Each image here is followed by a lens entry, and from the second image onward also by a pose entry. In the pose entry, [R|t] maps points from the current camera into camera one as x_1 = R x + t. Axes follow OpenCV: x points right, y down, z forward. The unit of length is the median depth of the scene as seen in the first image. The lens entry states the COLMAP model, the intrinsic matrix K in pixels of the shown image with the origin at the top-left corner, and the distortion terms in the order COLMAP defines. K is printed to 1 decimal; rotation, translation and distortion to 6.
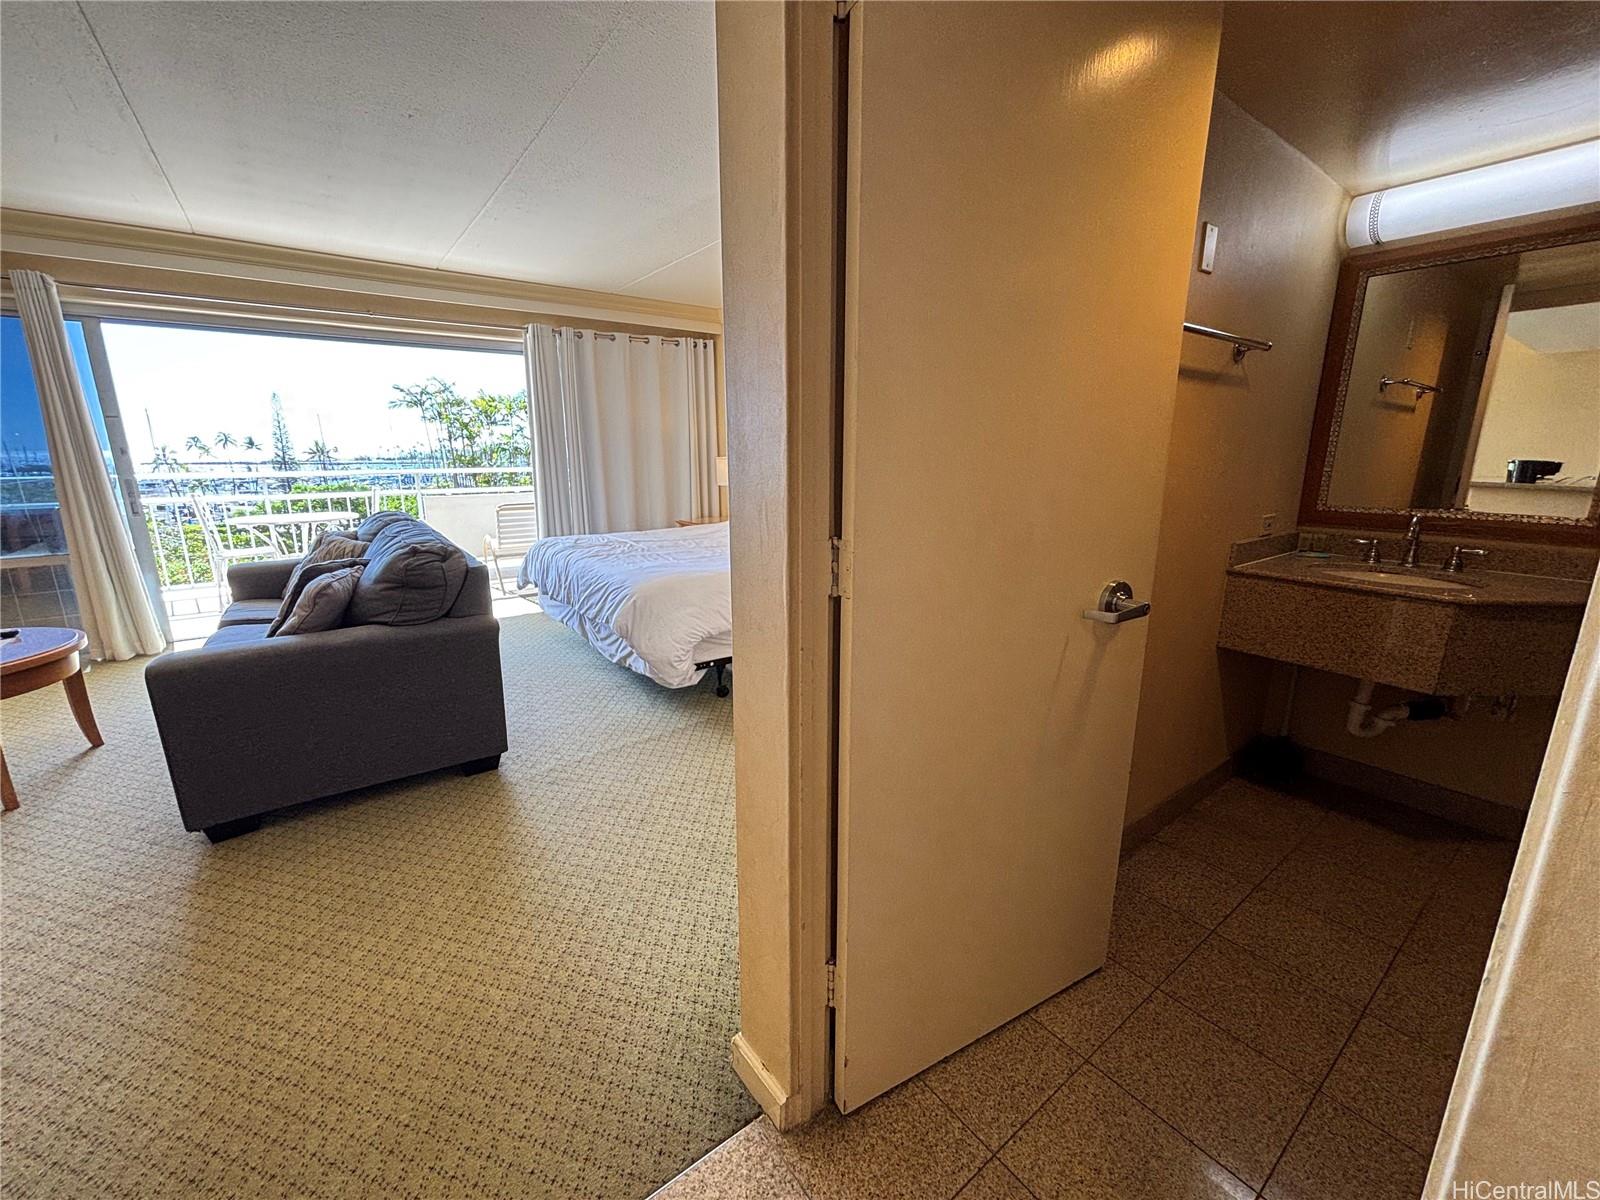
lens RADIAL K [[642.3, 0, 790.7], [0, 642.3, 607.2], [0, 0, 1]] dist [0.001908, -0.001292]
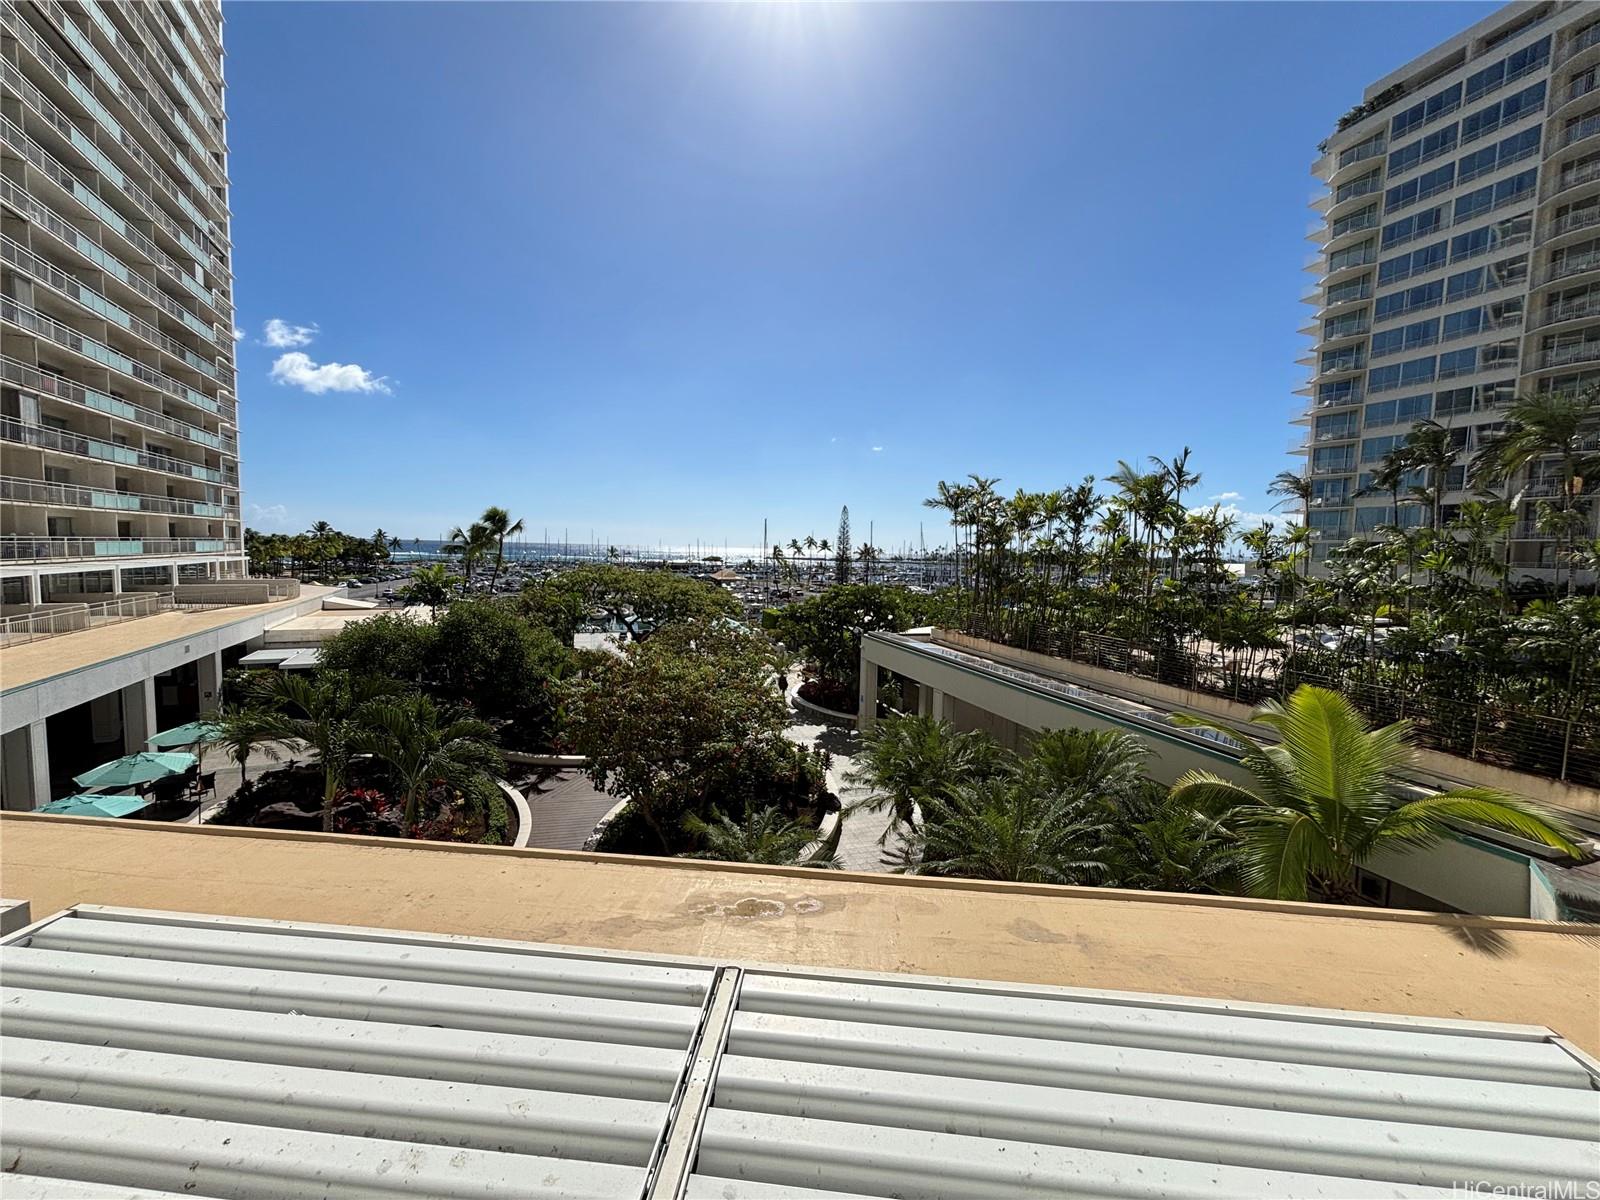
lens RADIAL K [[642.3, 0, 798.6], [0, 642.3, 599.6], [0, 0, 1]] dist [0.001908, -0.001292]
pose [[0.746553, 0.067041, -0.661939, -0.582588], [-0.177329, 0.978971, -0.100846, -0.248237], [0.641258, 0.192668, 0.742743, 0.920417]]
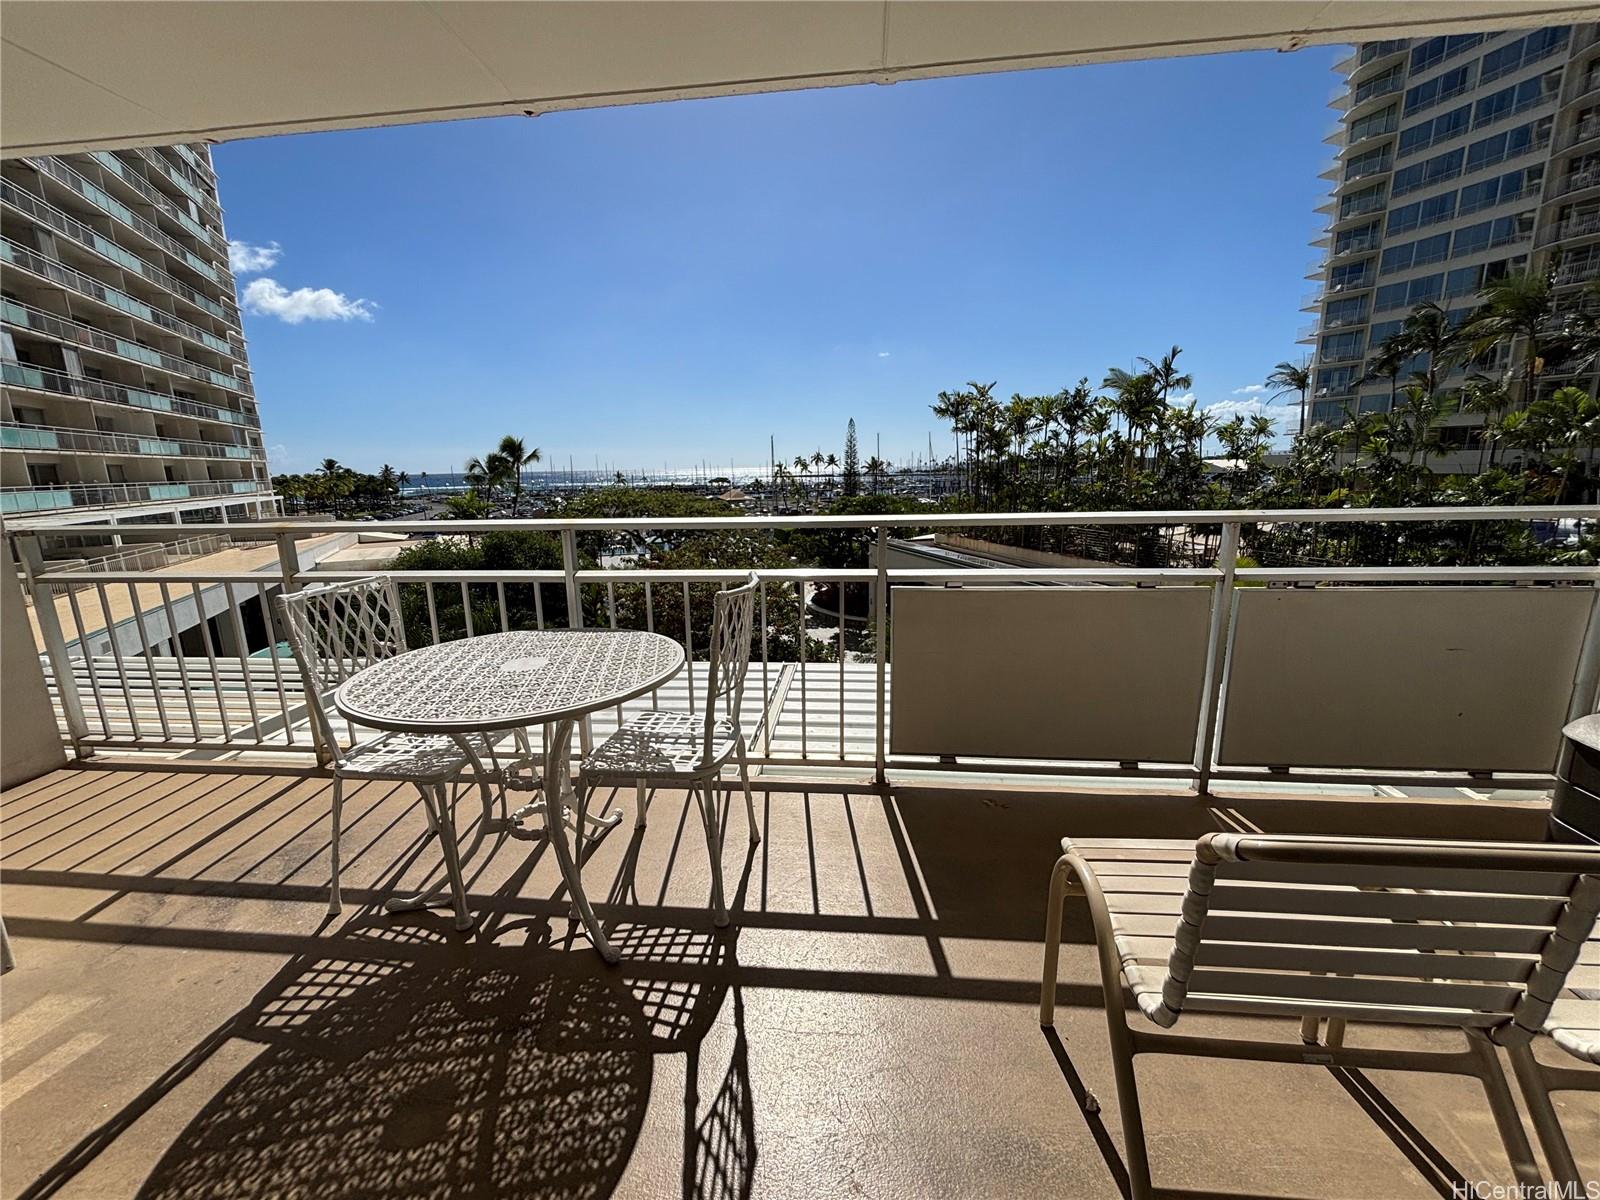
lens RADIAL K [[642.3, 0, 794.5], [0, 642.3, 600.6], [0, 0, 1]] dist [0.001908, -0.001292]
pose [[0.735302, 0.120516, -0.666938, -0.376753], [-0.136373, 0.990245, 0.028585, -0.170230], [0.663877, 0.069934, 0.744564, 0.685731]]
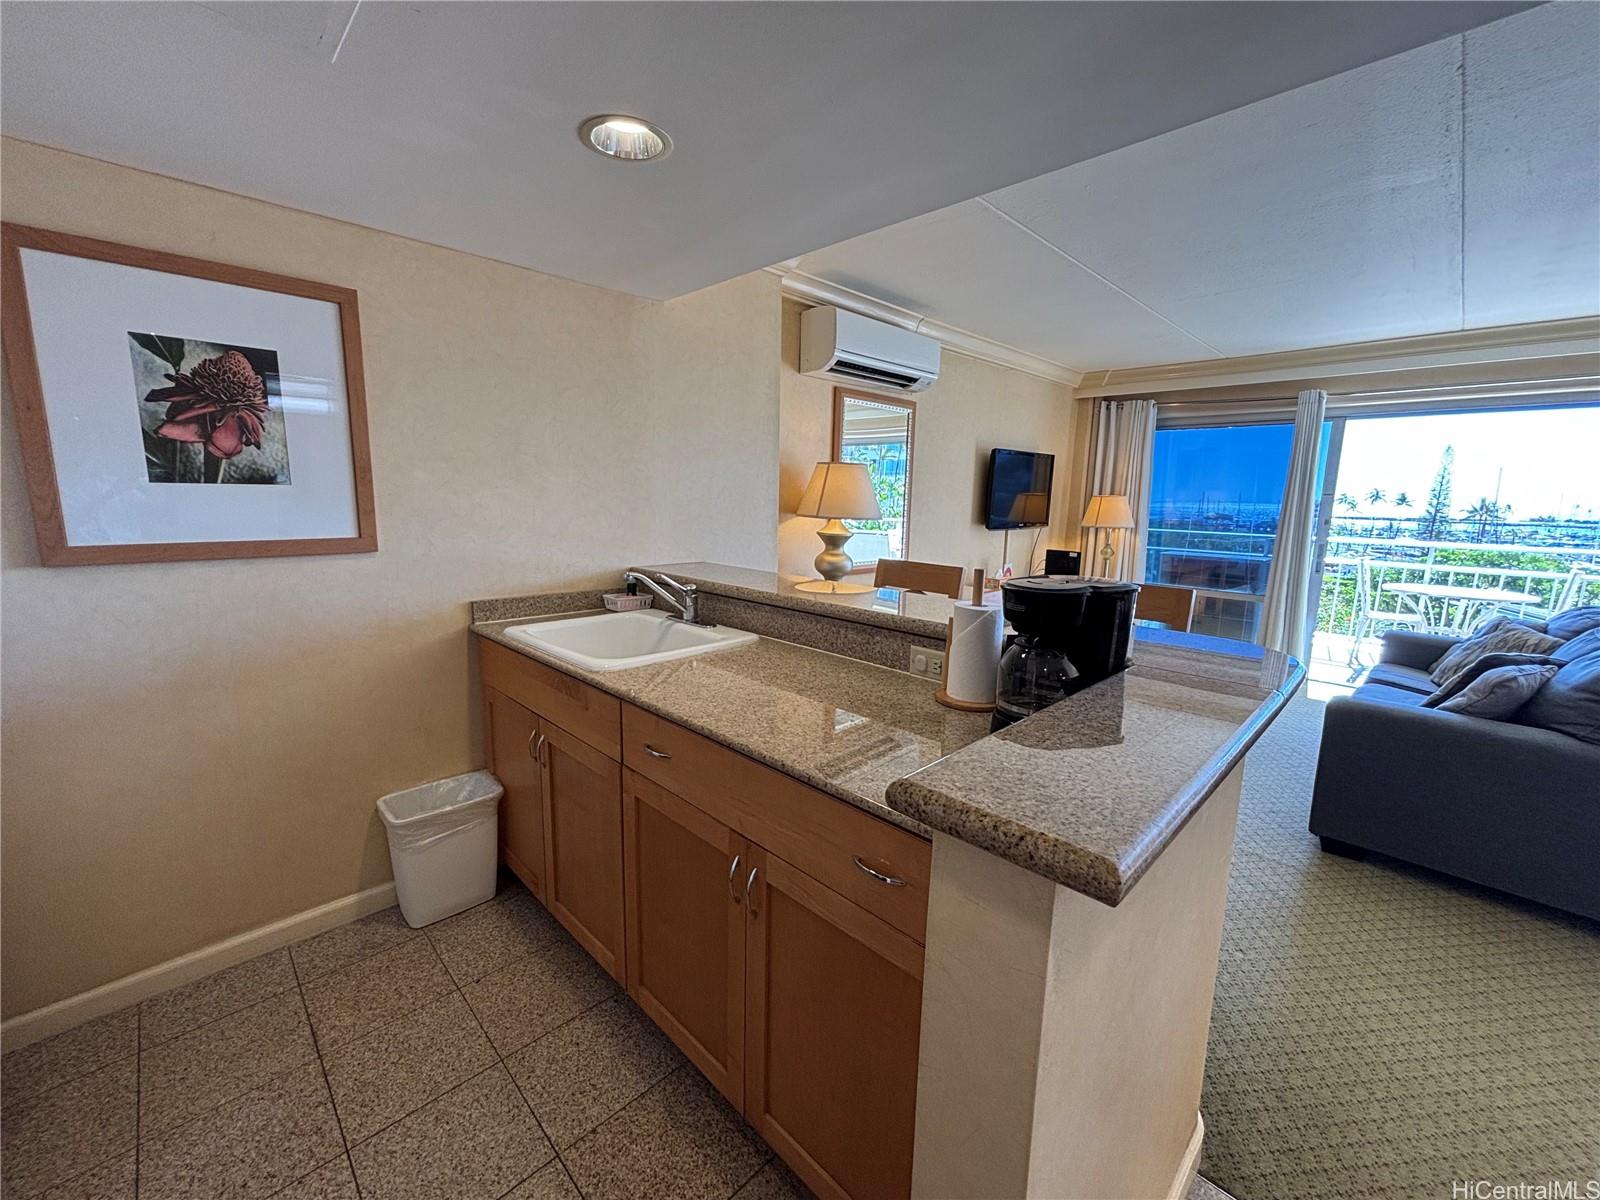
lens RADIAL K [[642.3, 0, 798.3], [0, 642.3, 596.9], [0, 0, 1]] dist [0.001908, -0.001292]
pose [[0.139684, 0.160180, -0.977154, 0.051419], [-0.254524, 0.959480, 0.120899, 0.004140], [0.956925, 0.231821, 0.174794, -0.171559]]
